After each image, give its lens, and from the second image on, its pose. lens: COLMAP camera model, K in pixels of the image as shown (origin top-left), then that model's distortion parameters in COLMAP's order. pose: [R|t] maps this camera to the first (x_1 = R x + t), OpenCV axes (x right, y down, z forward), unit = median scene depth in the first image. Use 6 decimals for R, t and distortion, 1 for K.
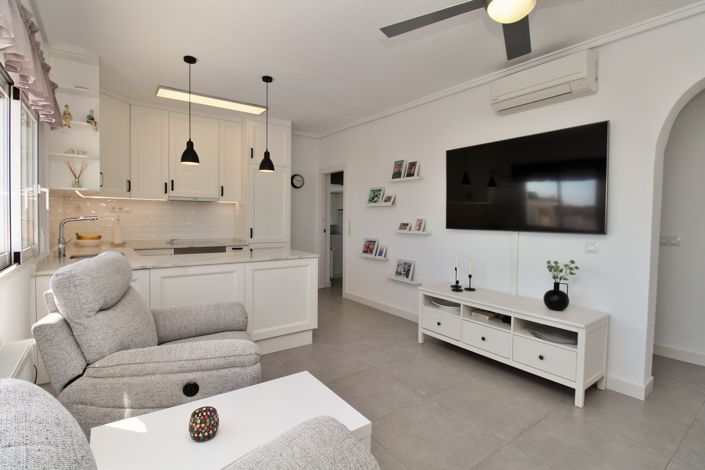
lens RADIAL K [[340.3, 0, 353.8], [0, 340.3, 227.3], [0, 0, 1]] dist [-0.000315, -0.014878]
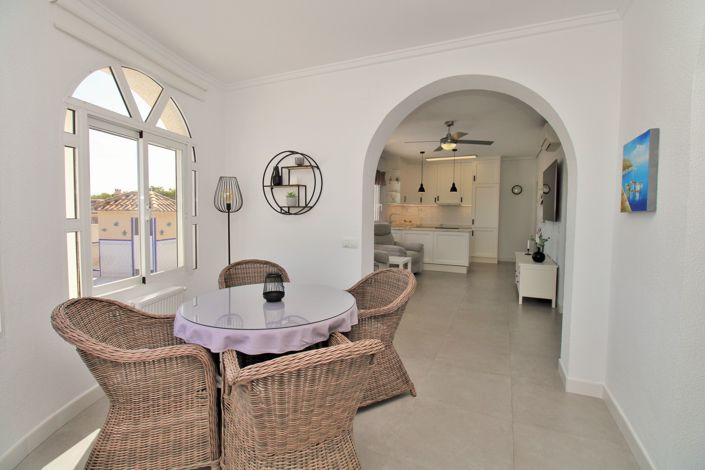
lens RADIAL K [[325.3, 0, 354.2], [0, 325.3, 225.5], [0, 0, 1]] dist [0.002145, -0.011738]
pose [[0.491573, 0.029839, -0.870325, 1.434492], [-0.027933, 0.999439, 0.018489, 0.033576], [0.870388, 0.015223, 0.492131, -0.666674]]
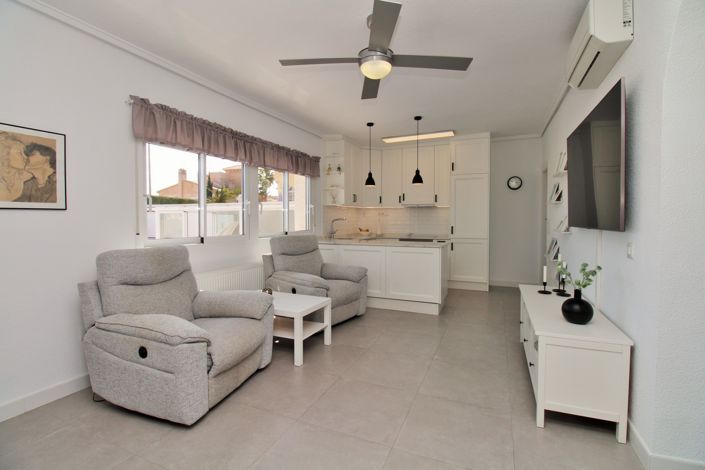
lens RADIAL K [[325.3, 0, 354.2], [0, 325.3, 225.5], [0, 0, 1]] dist [0.002145, -0.011738]
pose [[0.506879, 0.002526, -0.862013, 0.867837], [-0.014423, 0.999881, -0.005551, 0.019223], [0.861896, 0.015246, 0.506855, 0.117682]]
